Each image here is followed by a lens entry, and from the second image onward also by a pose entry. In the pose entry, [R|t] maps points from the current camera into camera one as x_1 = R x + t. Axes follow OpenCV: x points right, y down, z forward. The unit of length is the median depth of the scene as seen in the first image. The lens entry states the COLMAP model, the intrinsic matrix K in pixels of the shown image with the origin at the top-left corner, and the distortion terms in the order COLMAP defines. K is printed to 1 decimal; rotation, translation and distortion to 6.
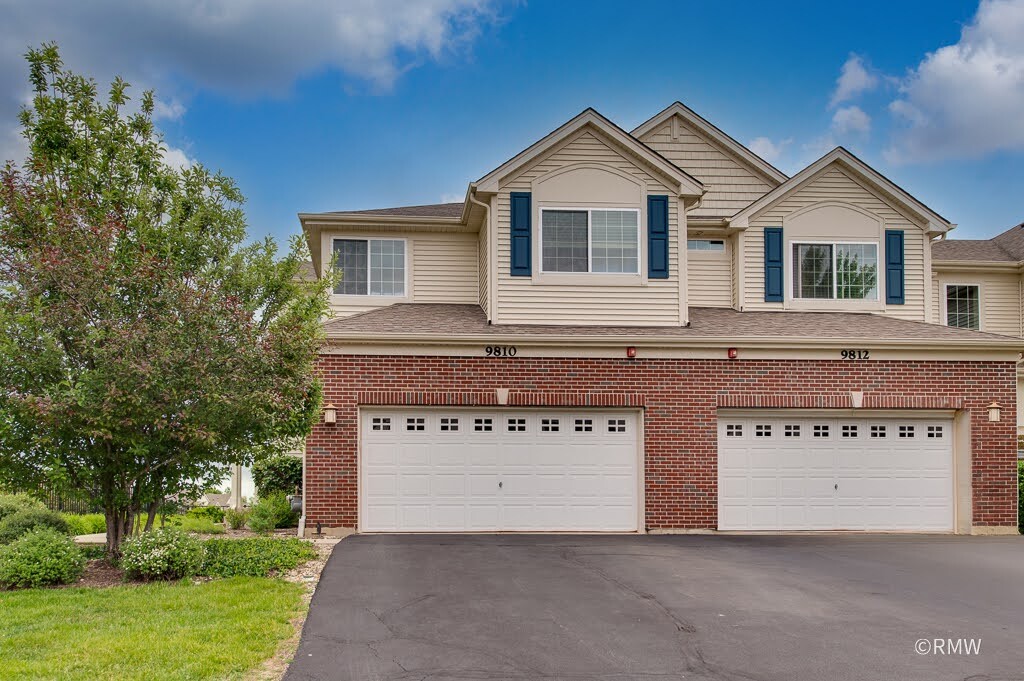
lens RADIAL K [[698.7, 0, 508.5], [0, 698.7, 344.8], [0, 0, 1]] dist [0.004930, -0.003157]
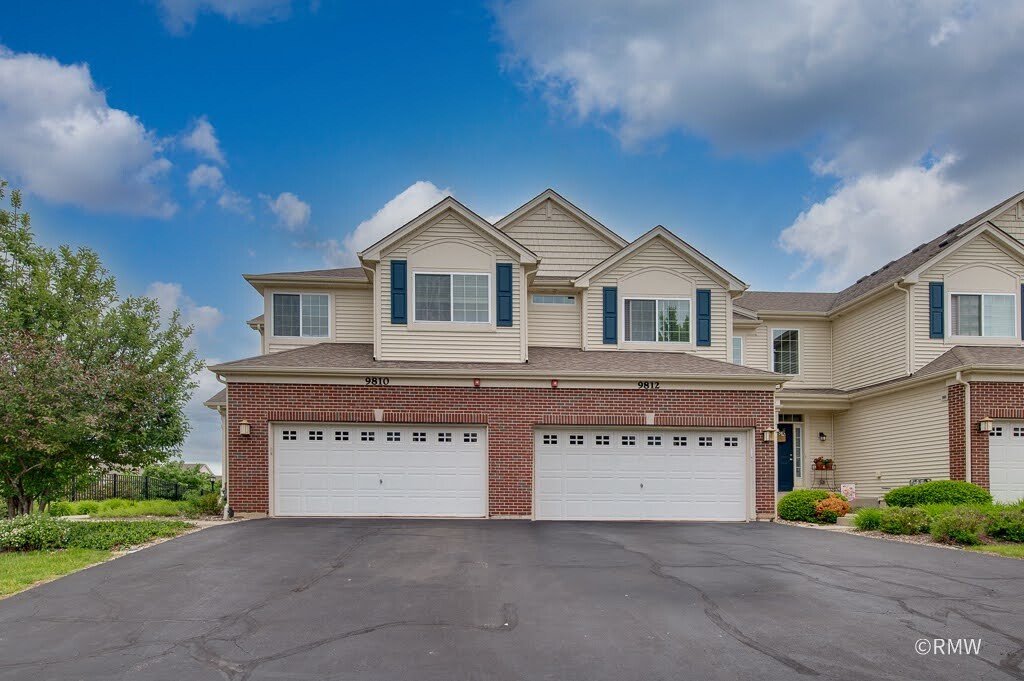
lens RADIAL K [[548.9, 0, 543.0], [0, 548.9, 377.5], [0, 0, 1]] dist [0.003489, -0.000944]
pose [[0.999953, 0.006763, -0.006978, 0.297543], [-0.006641, 0.999829, 0.017268, -0.016882], [0.007094, -0.017221, 0.999827, -0.037530]]
